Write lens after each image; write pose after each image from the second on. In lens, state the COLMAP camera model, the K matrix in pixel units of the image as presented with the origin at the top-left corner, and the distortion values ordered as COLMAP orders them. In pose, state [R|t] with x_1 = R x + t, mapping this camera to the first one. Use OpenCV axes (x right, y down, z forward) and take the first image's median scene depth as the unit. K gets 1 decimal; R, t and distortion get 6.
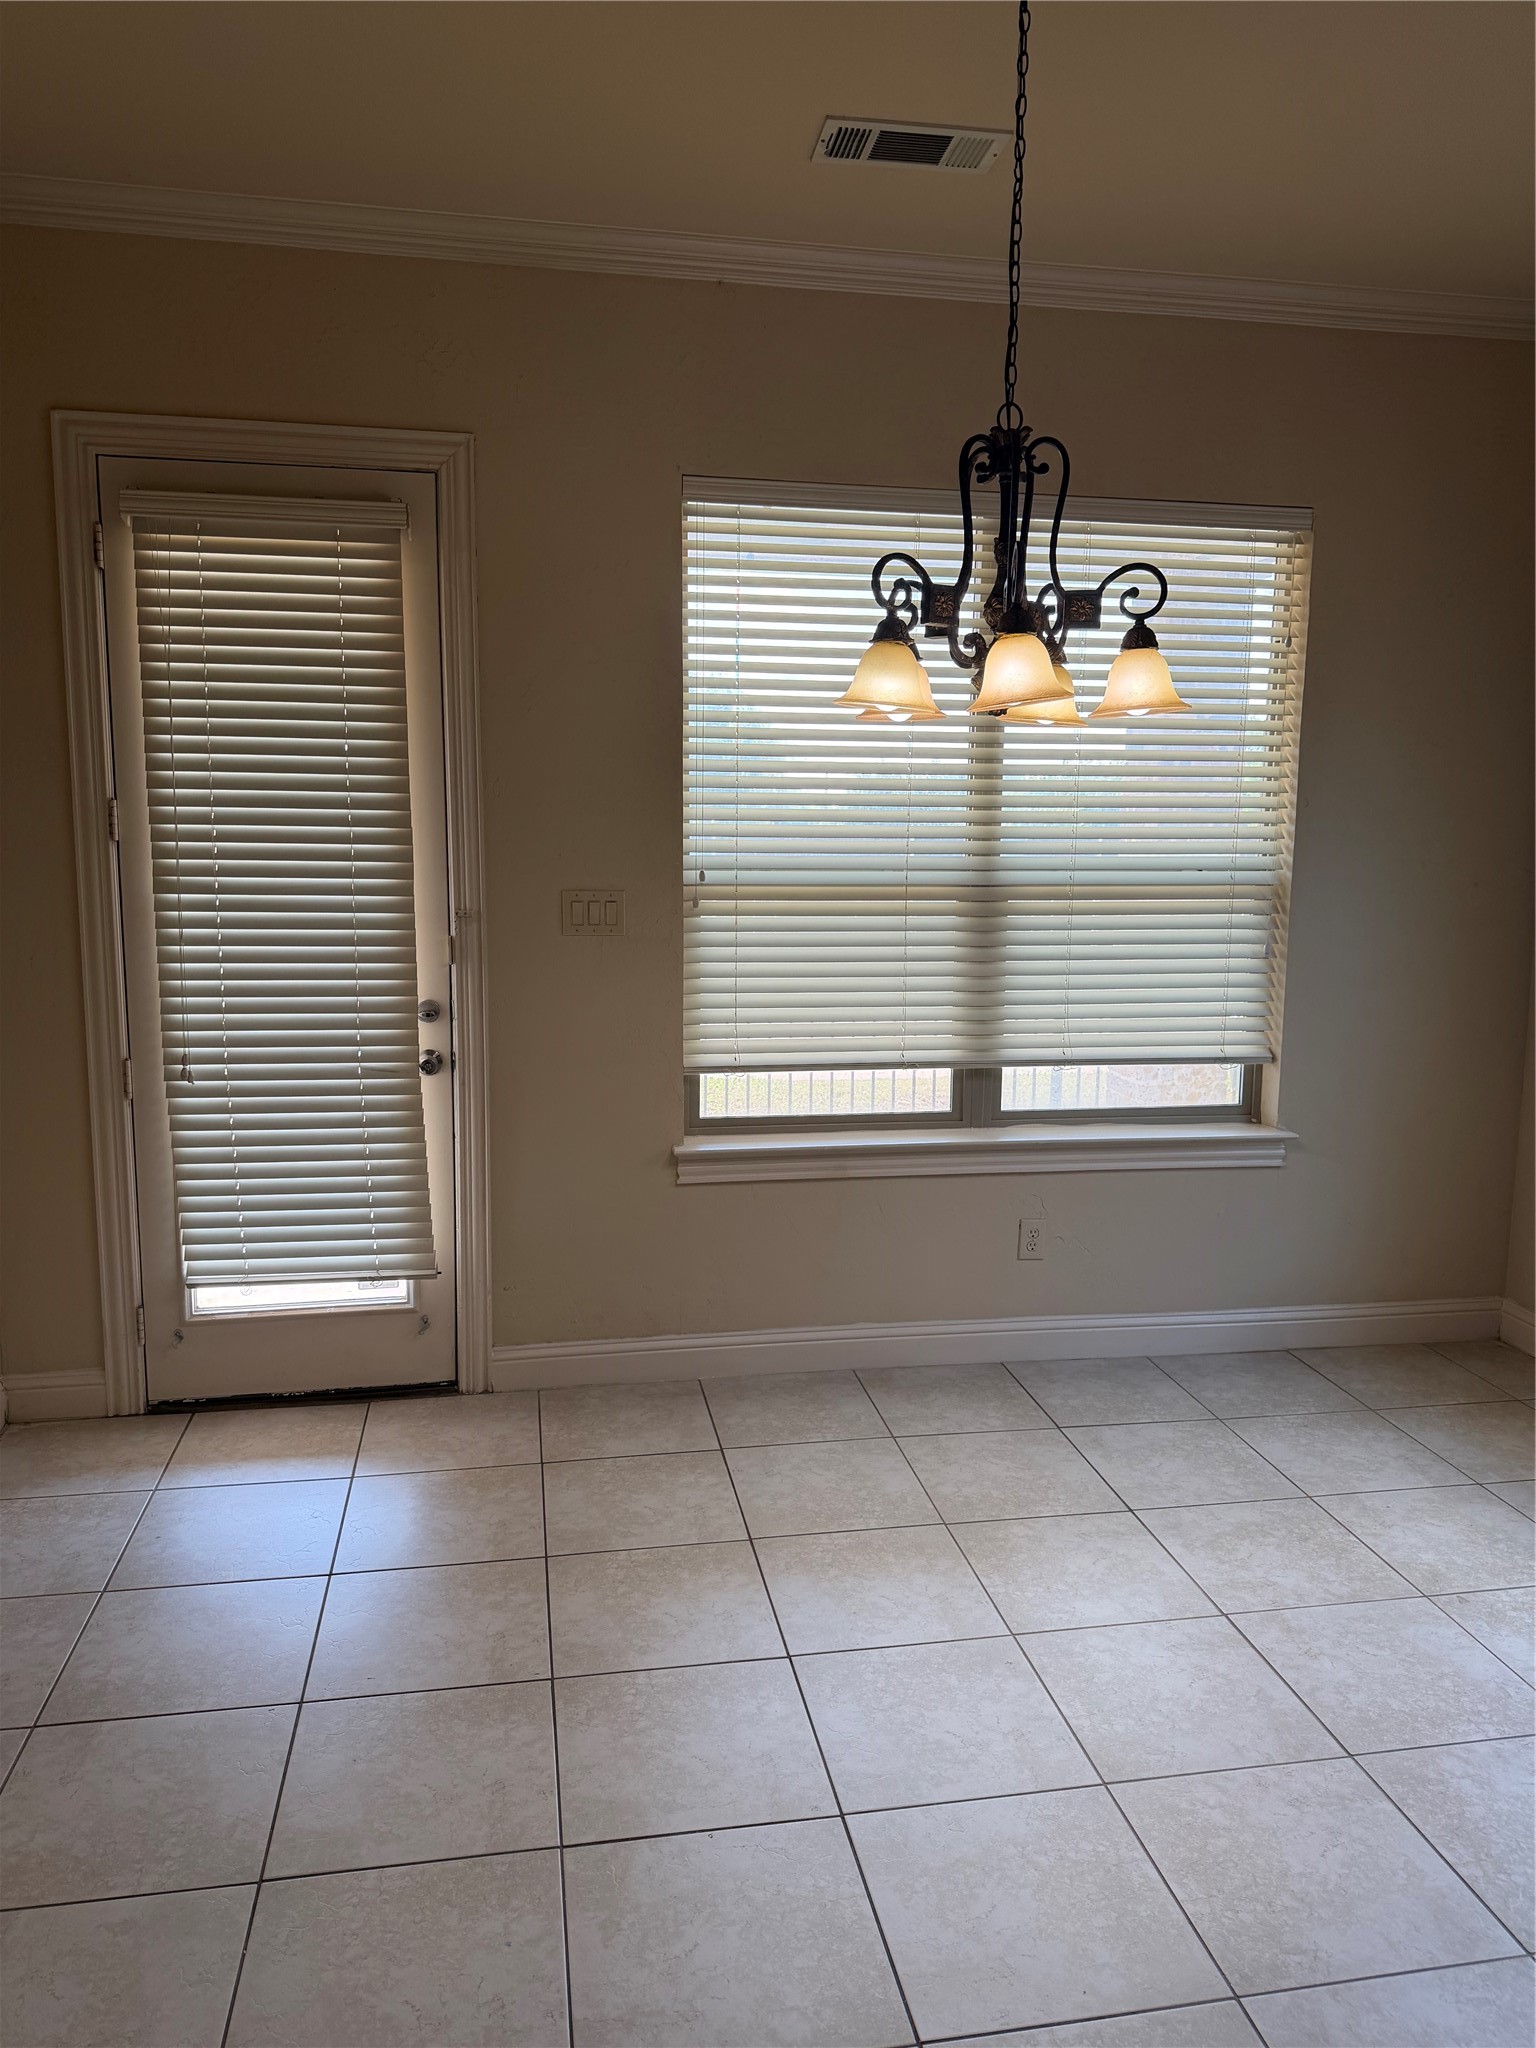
lens RADIAL K [[1440.3, 0, 776.5], [0, 1440.3, 1019.6], [0, 0, 1]] dist [0.054461, -0.043763]
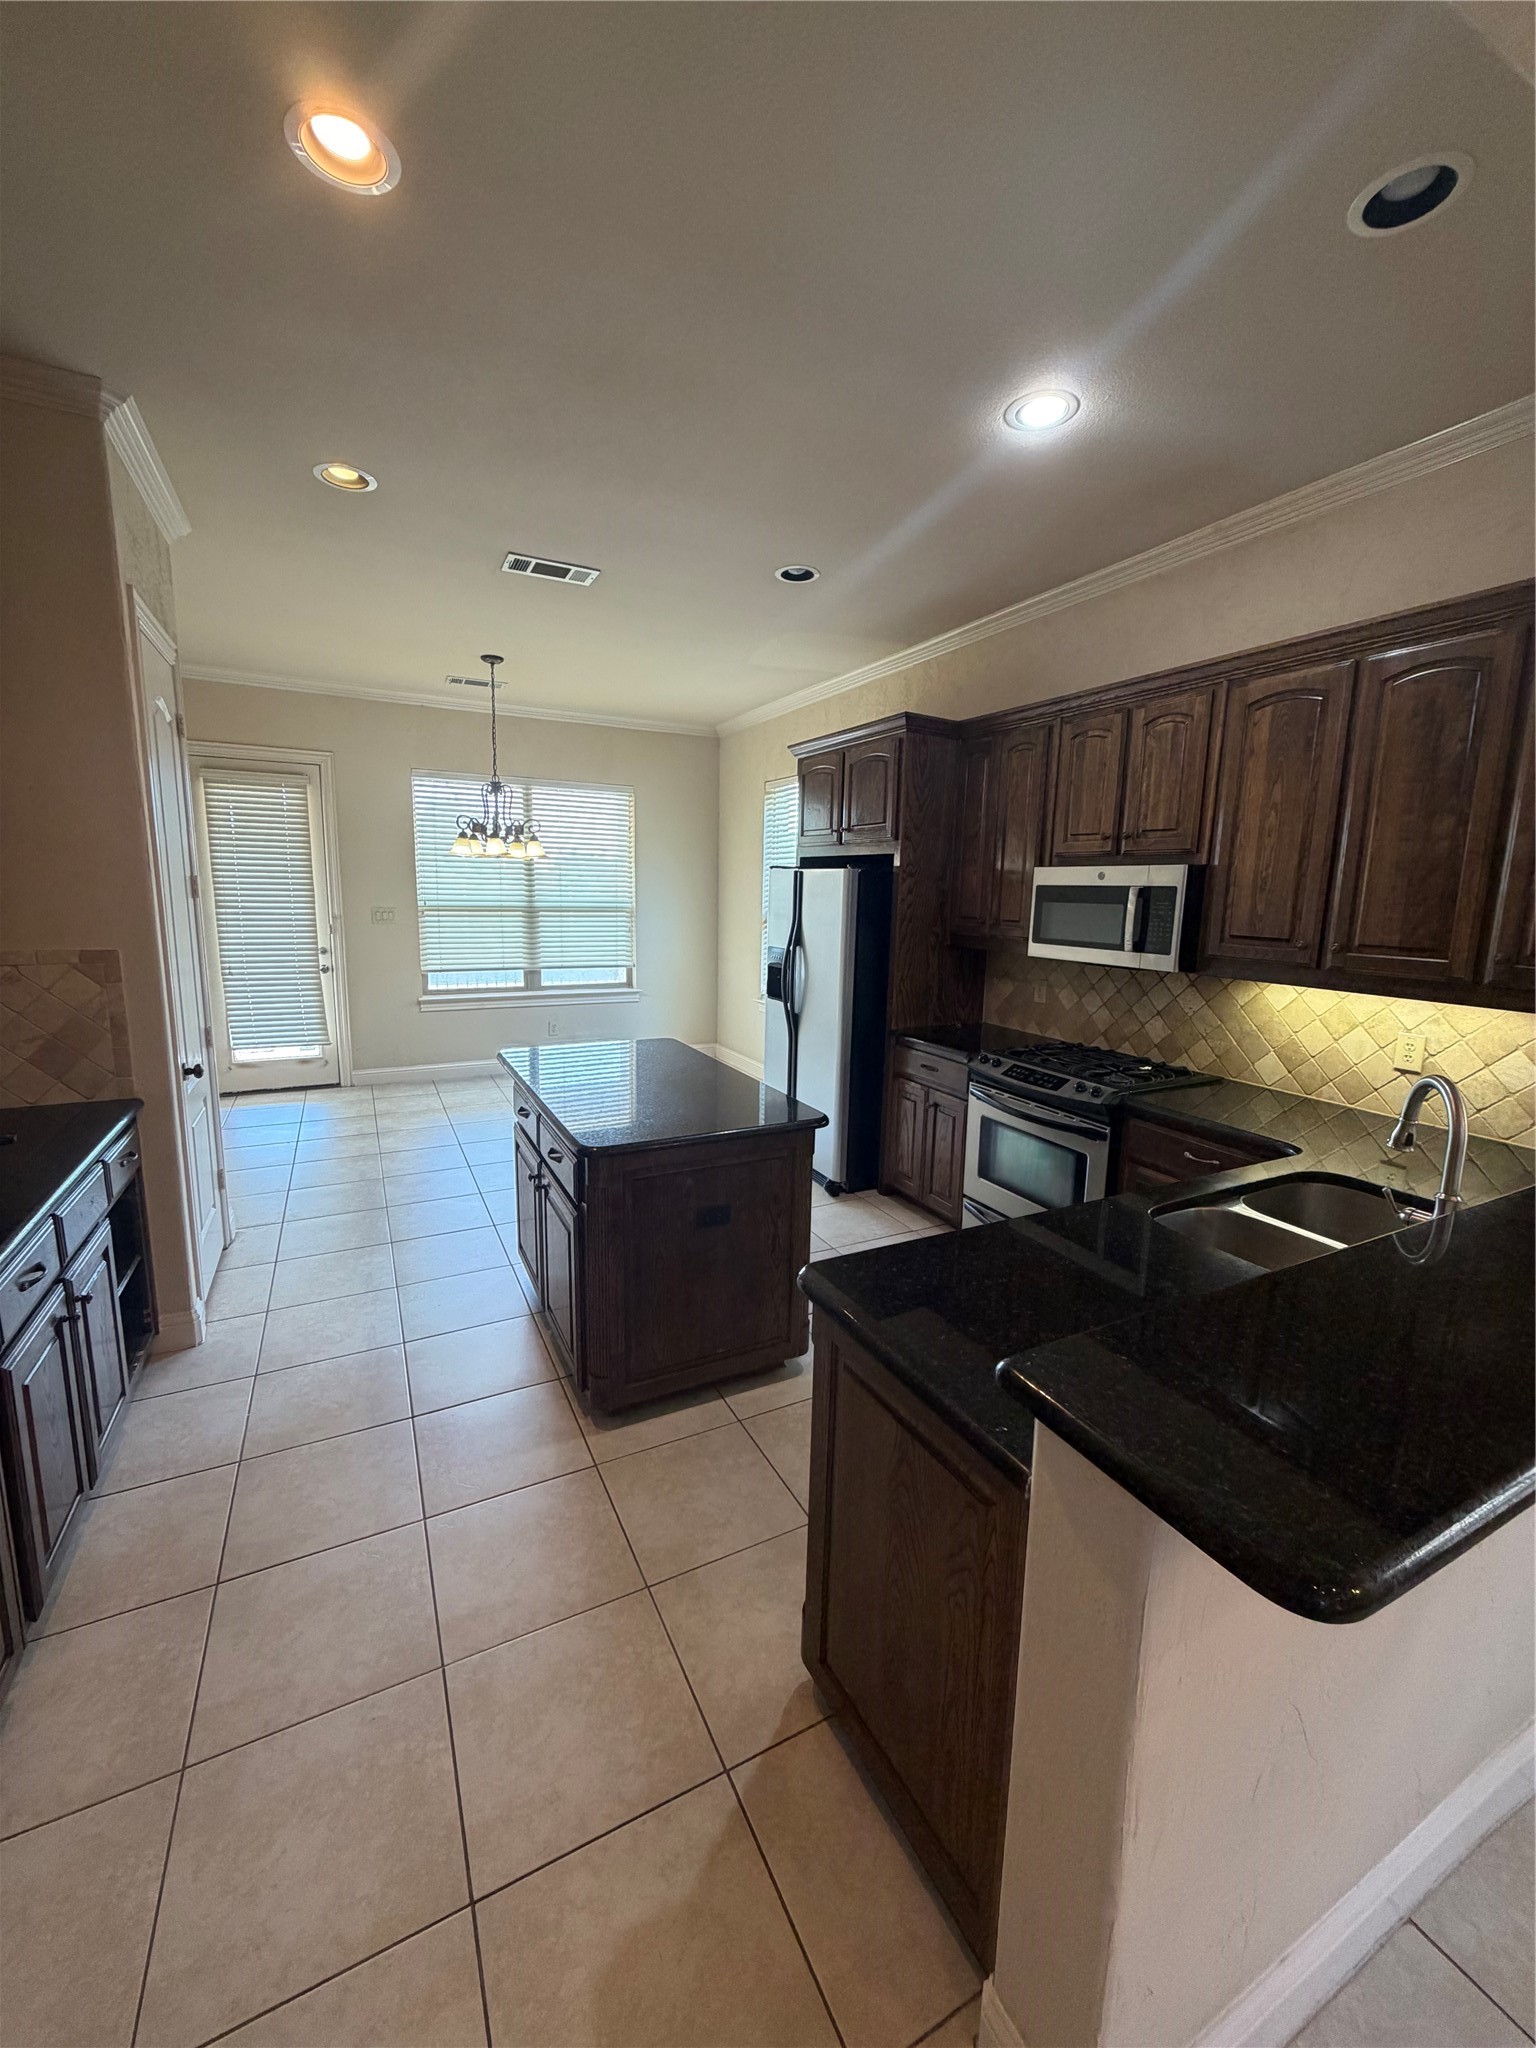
lens RADIAL K [[811.8, 0, 770.3], [0, 811.8, 1014.7], [0, 0, 1]] dist [0.000930, 0.000087]
pose [[0.962202, -0.033567, 0.270260, 0.165021], [0.025541, 0.999124, 0.033160, 0.085634], [-0.271137, -0.025004, 0.962216, -0.755679]]
